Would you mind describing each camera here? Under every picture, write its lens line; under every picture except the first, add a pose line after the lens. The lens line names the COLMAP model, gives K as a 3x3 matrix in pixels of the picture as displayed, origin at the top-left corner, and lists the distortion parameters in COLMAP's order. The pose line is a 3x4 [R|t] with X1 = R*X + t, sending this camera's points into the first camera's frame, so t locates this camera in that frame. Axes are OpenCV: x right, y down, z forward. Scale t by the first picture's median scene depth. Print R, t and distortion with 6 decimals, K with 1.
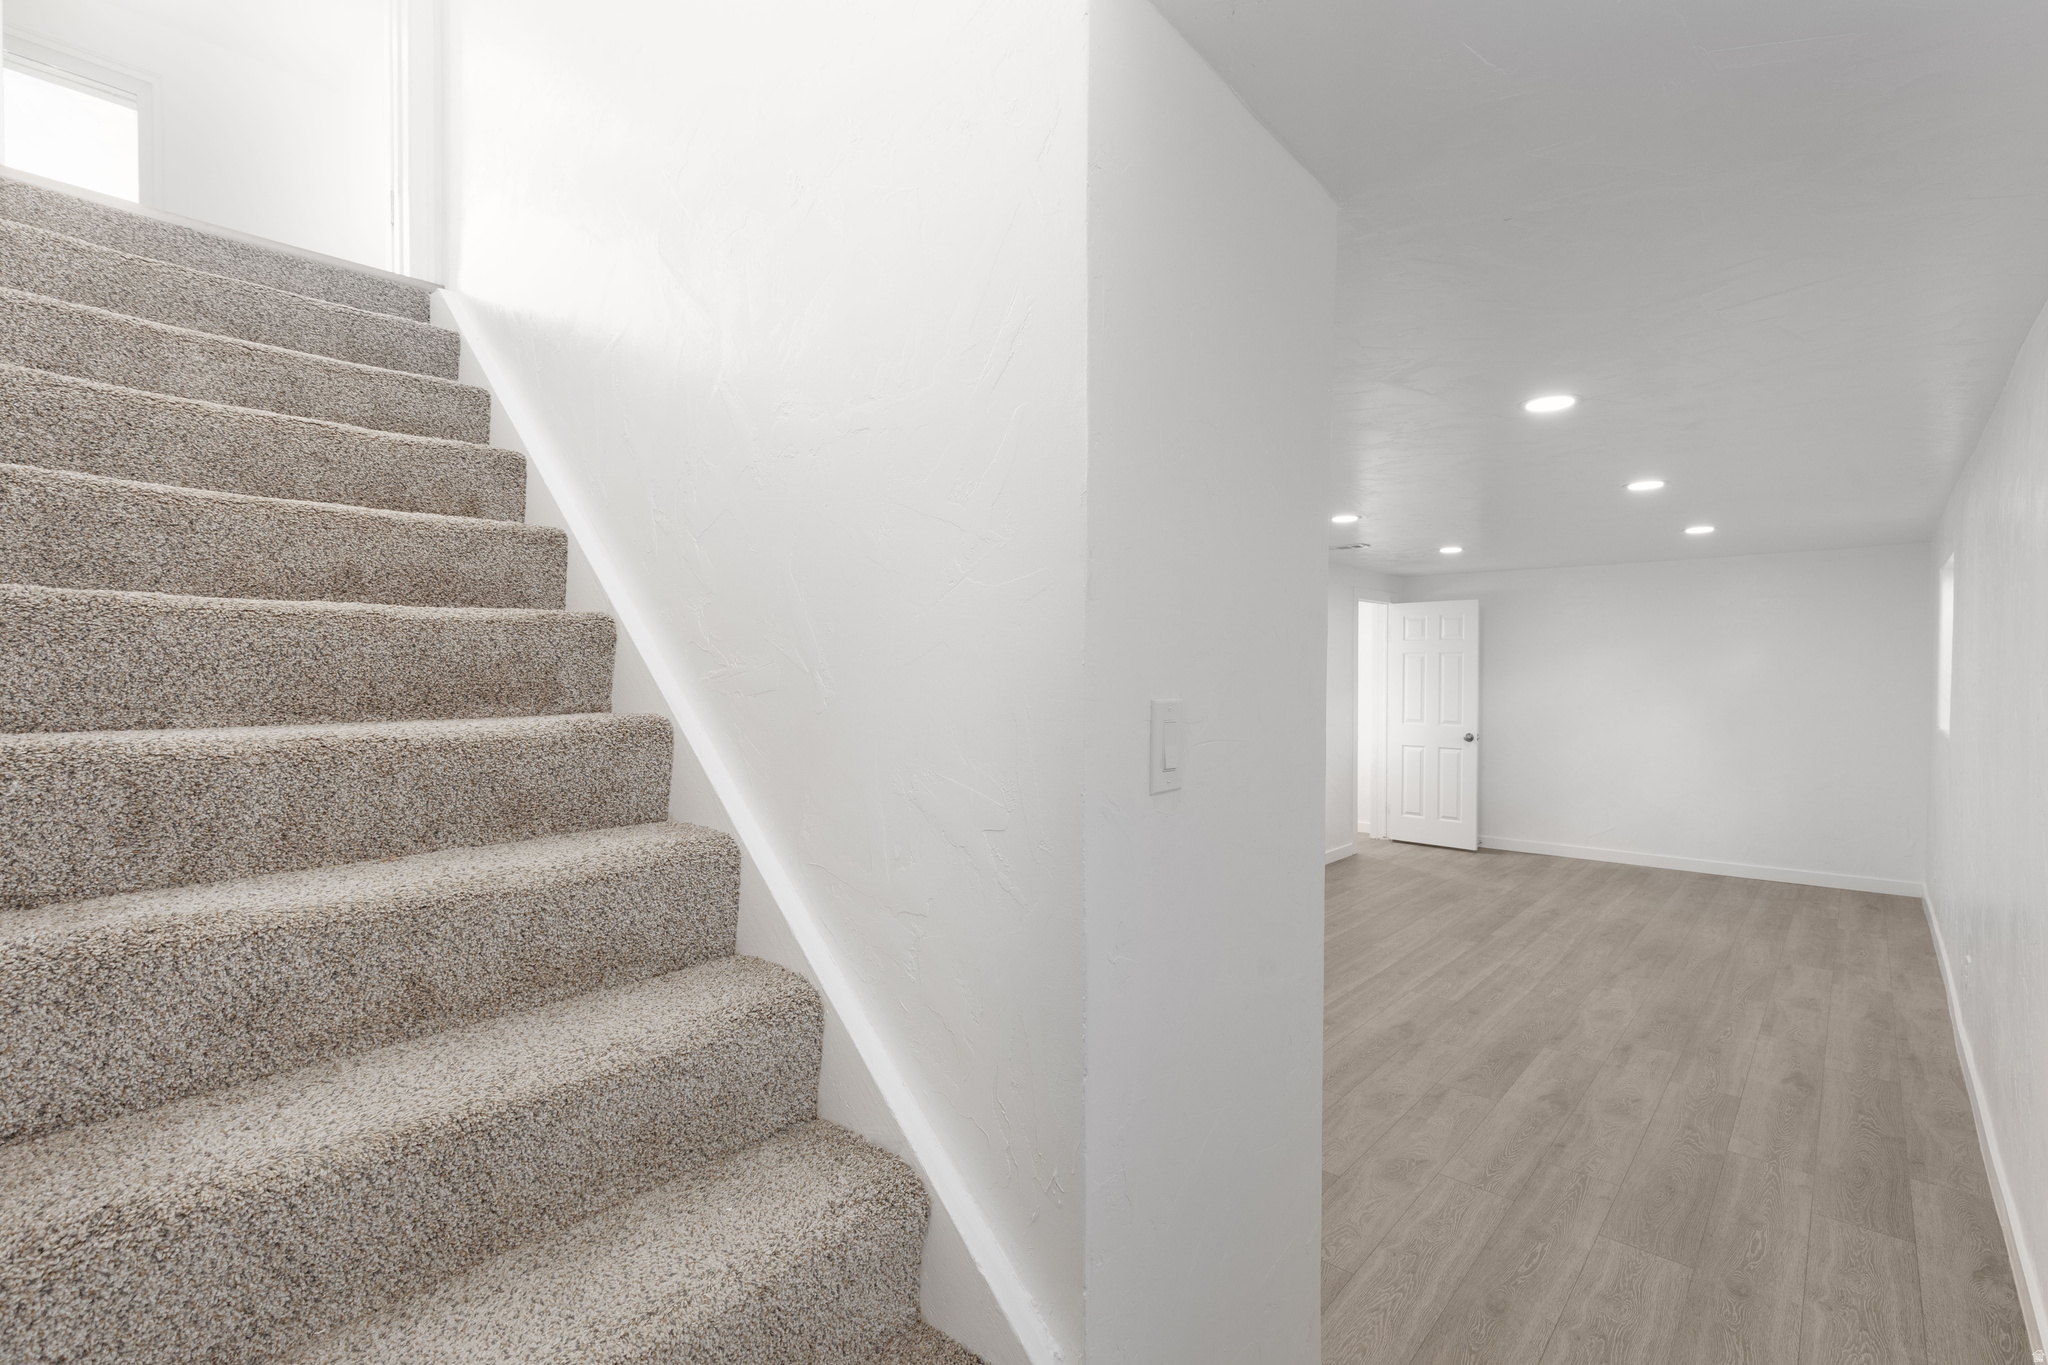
lens RADIAL K [[916.0, 0, 1032.7], [0, 916.0, 681.4], [0, 0, 1]] dist [0.011501, 0.000319]
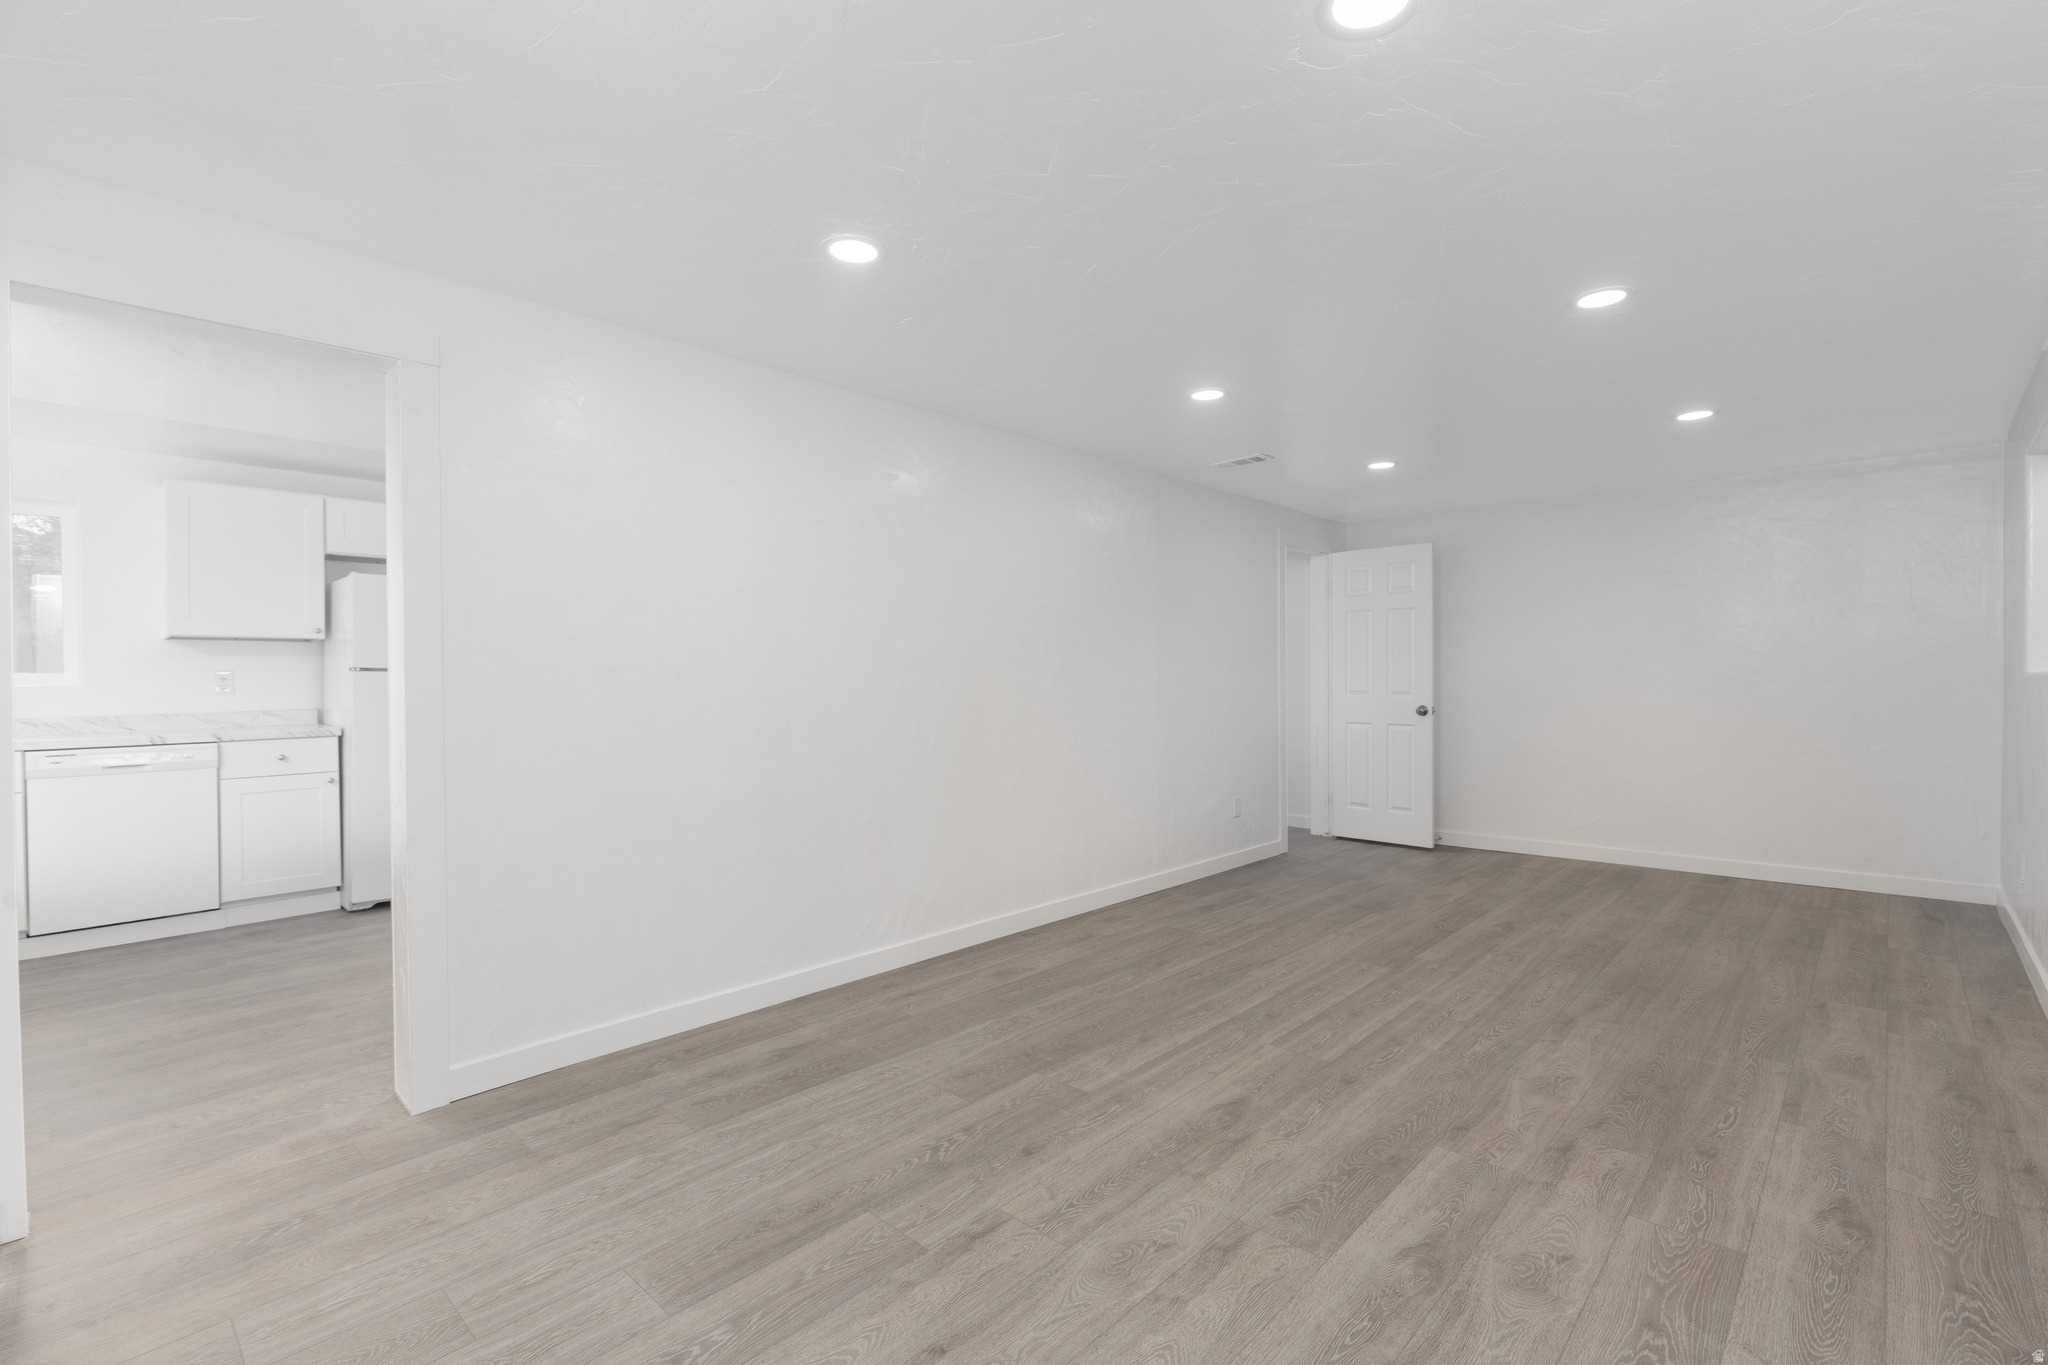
lens RADIAL K [[916.0, 0, 1031.0], [0, 916.0, 683.6], [0, 0, 1]] dist [0.011501, 0.000319]
pose [[0.999824, -0.006686, -0.017510, 0.242734], [0.006606, 0.999968, -0.004607, 0.066503], [0.017540, 0.004491, 0.999836, 0.300840]]
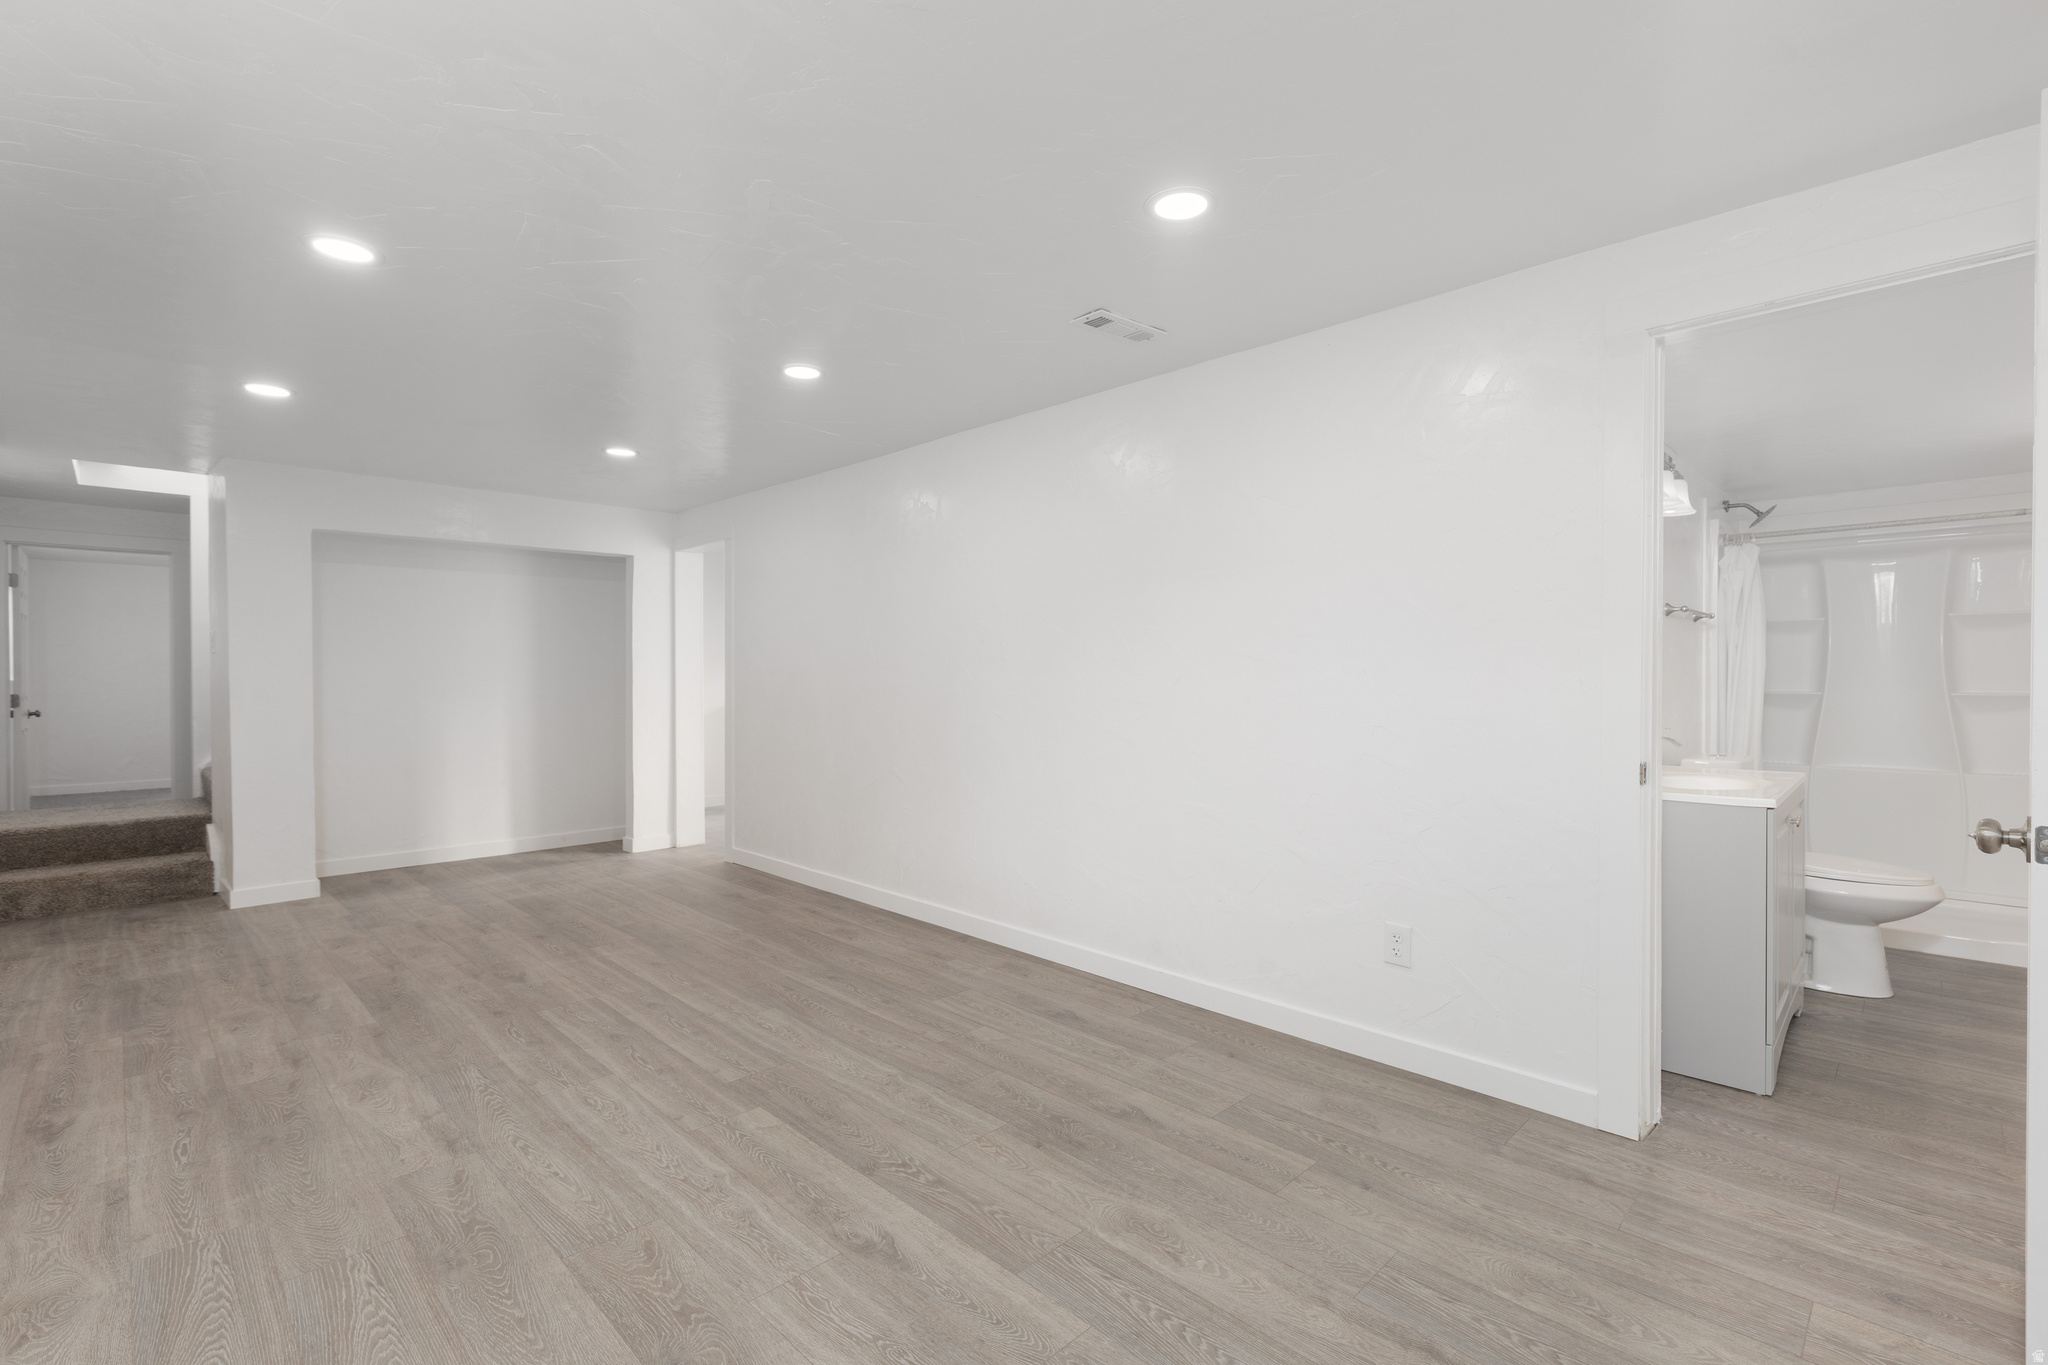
lens RADIAL K [[916.0, 0, 1036.8], [0, 916.0, 682.5], [0, 0, 1]] dist [0.011501, 0.000319]
pose [[-0.053247, 0.008621, -0.998544, 1.176179], [-0.006755, 0.999937, 0.008993, 0.050833], [0.998559, 0.007224, -0.053186, 1.407223]]
